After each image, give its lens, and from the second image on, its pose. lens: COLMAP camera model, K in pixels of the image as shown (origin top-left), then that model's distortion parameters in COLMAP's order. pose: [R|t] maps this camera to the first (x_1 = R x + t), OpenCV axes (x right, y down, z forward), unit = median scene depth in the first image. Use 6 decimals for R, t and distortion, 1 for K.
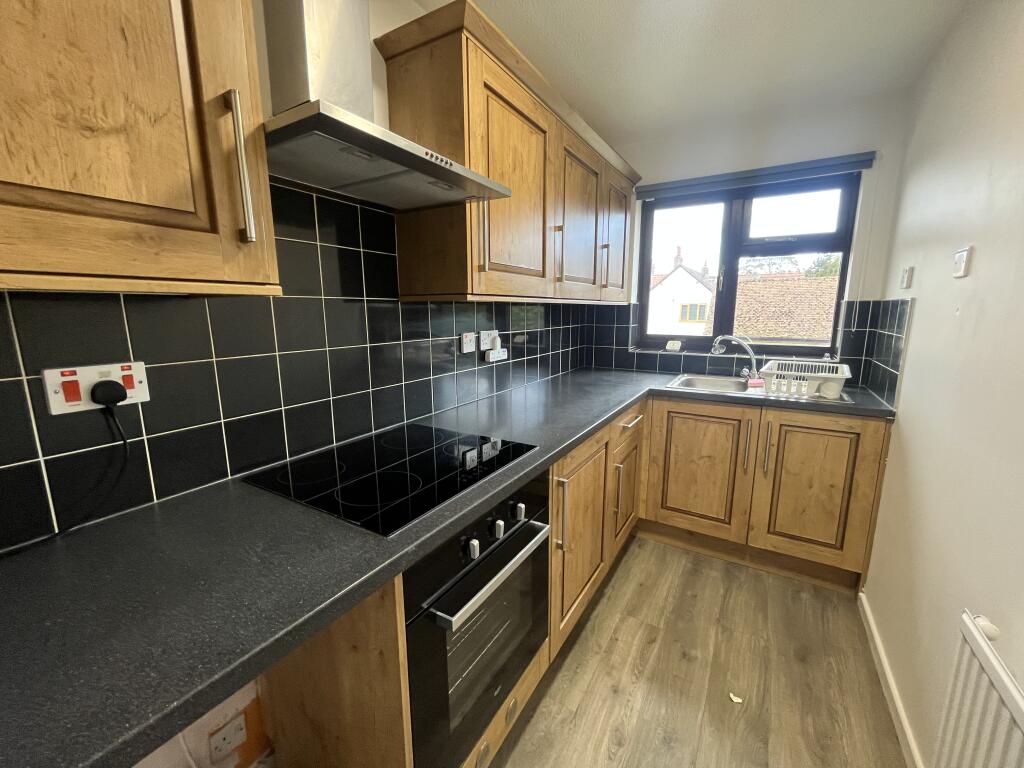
lens RADIAL K [[413.7, 0, 512.0], [0, 413.7, 384.0], [0, 0, 1]] dist [-0.001050, -0.000147]
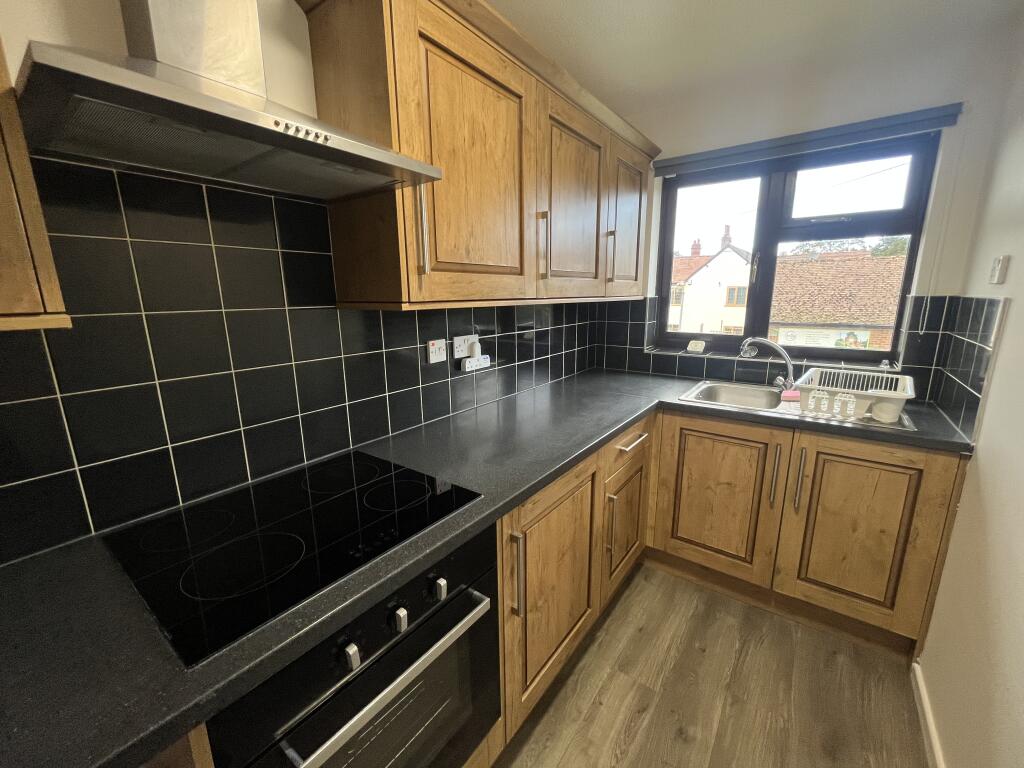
lens RADIAL K [[413.7, 0, 512.0], [0, 413.7, 384.0], [0, 0, 1]] dist [-0.001050, -0.000147]
pose [[0.995622, 0.011830, -0.092724, 0.124690], [-0.008398, 0.999268, 0.037322, -0.061256], [0.093097, -0.036380, 0.994992, 0.140031]]
